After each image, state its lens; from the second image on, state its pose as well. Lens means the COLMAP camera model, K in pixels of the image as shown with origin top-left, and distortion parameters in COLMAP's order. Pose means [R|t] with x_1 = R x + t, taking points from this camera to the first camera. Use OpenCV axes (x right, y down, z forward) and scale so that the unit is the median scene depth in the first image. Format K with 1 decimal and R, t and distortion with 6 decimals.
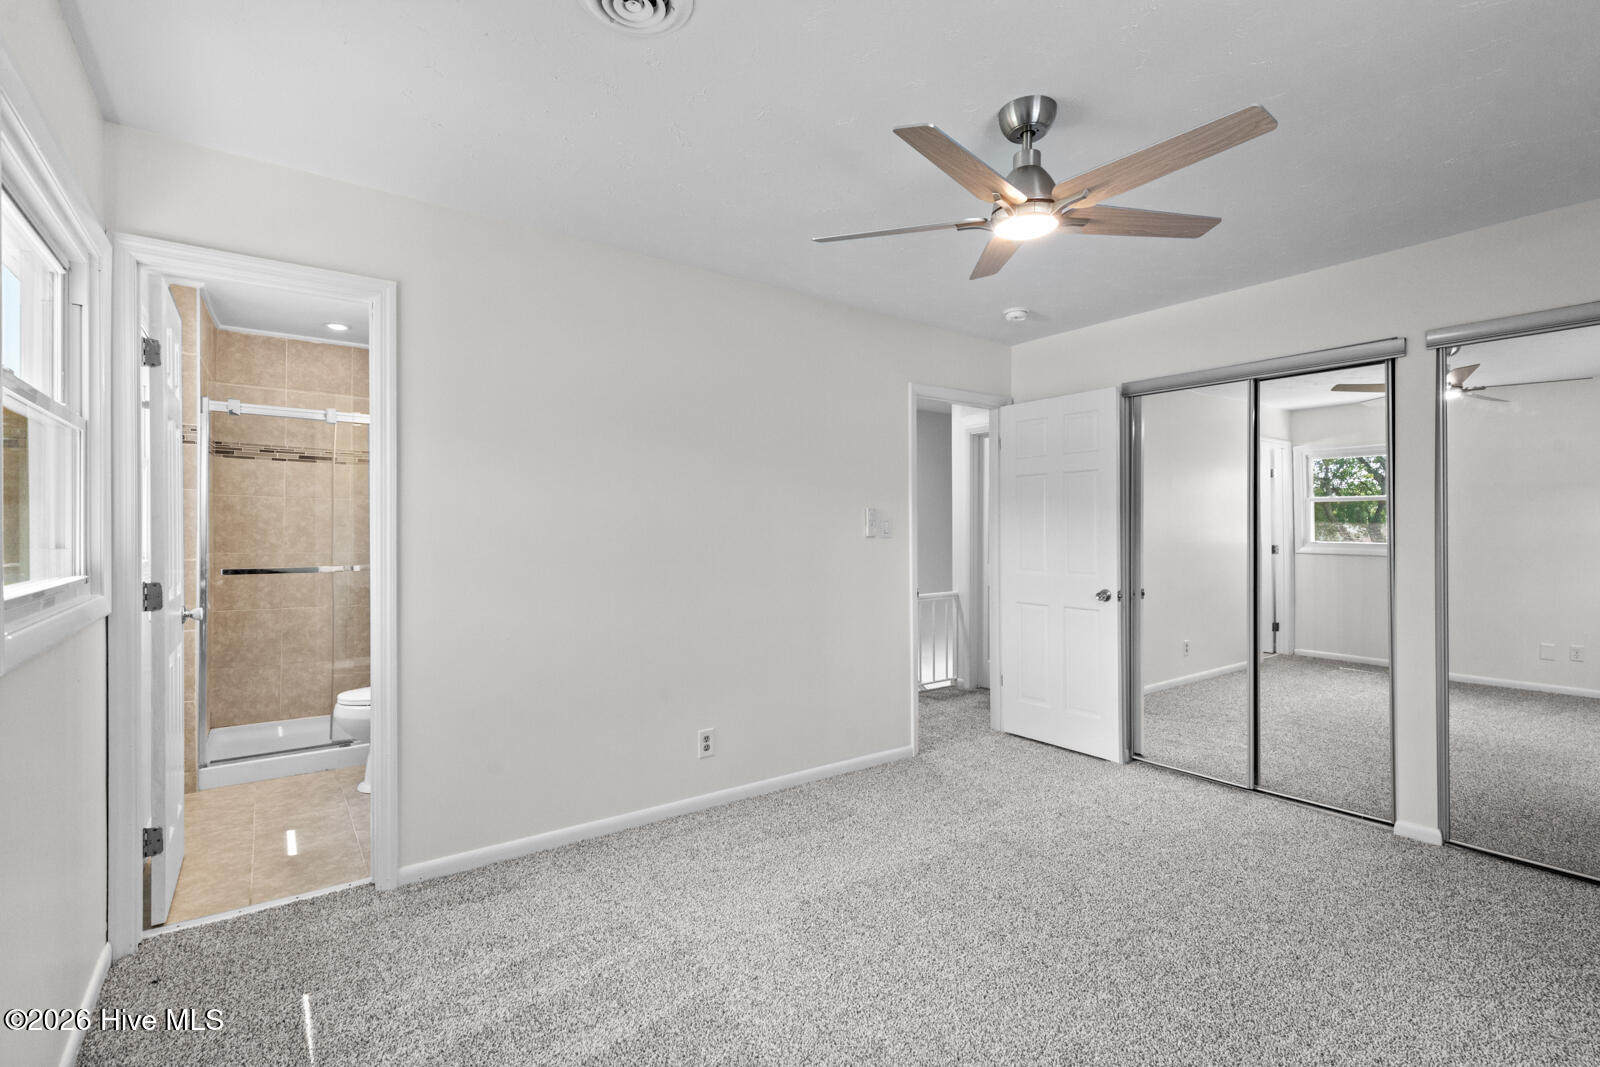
lens RADIAL K [[729.2, 0, 807.0], [0, 729.2, 533.8], [0, 0, 1]] dist [0.015857, -0.000089]
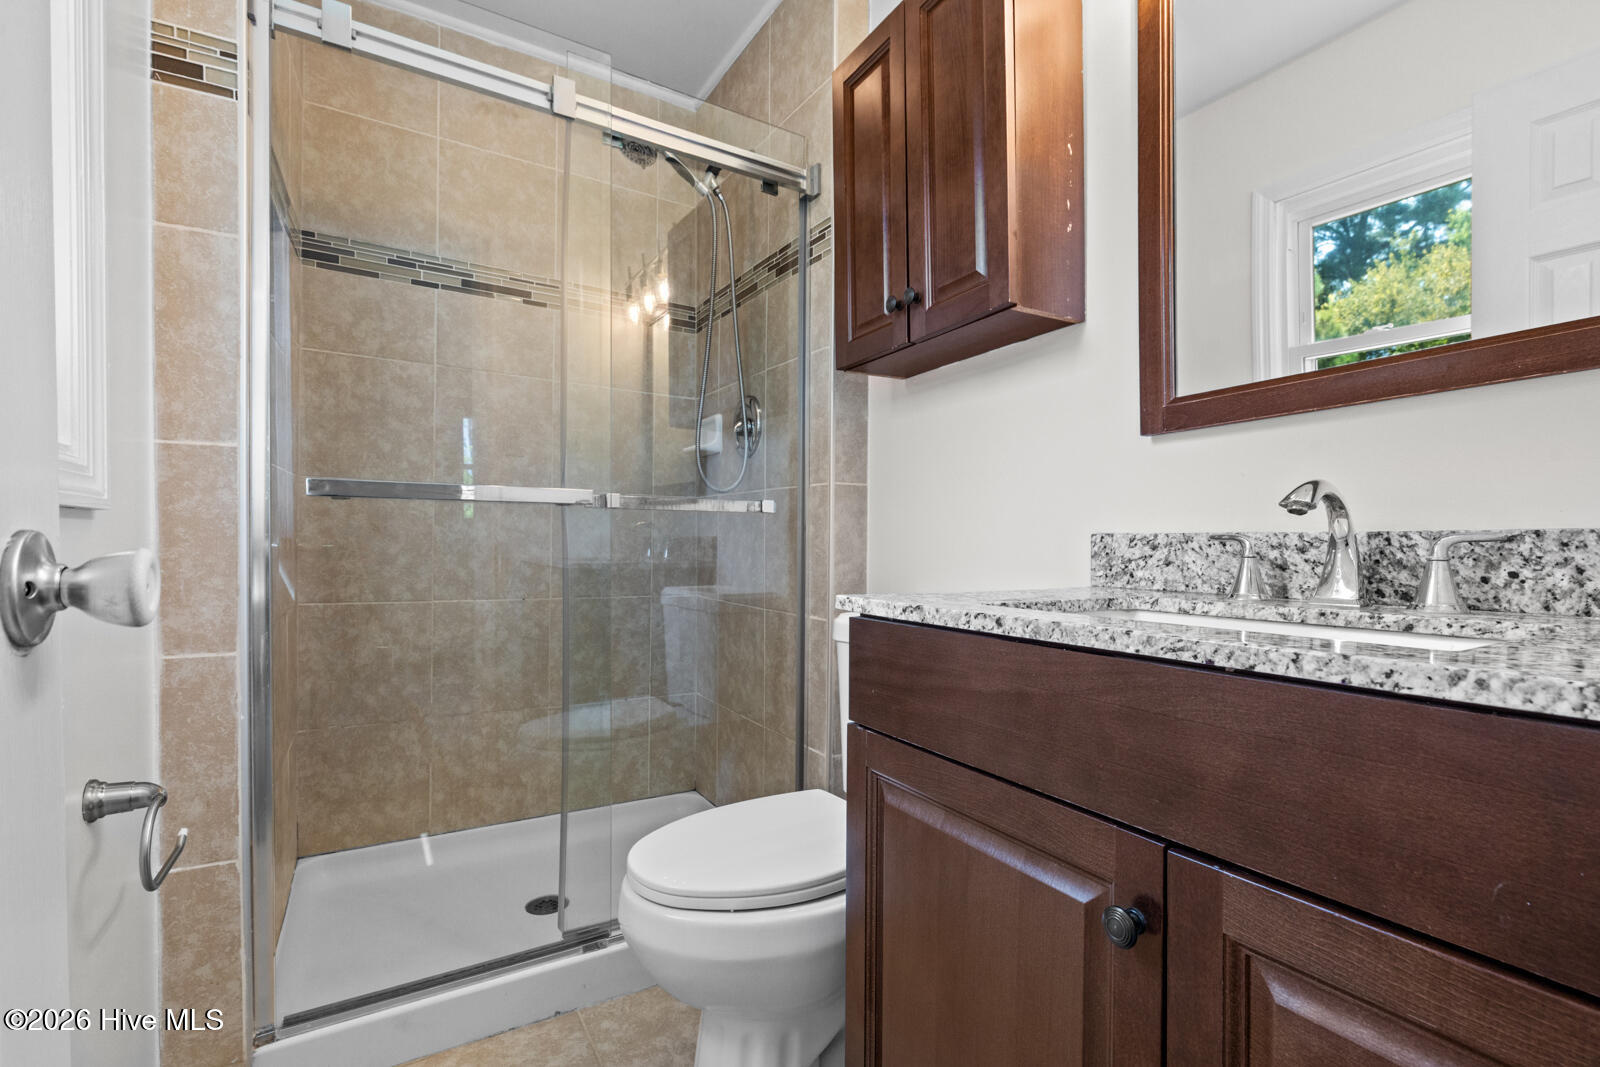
lens RADIAL K [[720.4, 0, 753.8], [0, 720.4, 546.8], [0, 0, 1]] dist [0.001592, 0.000229]
pose [[0.989804, -0.003462, -0.142395, -0.451170], [0.003789, 0.999991, 0.002020, 0.067609], [0.142387, -0.002539, 0.989808, 0.581490]]
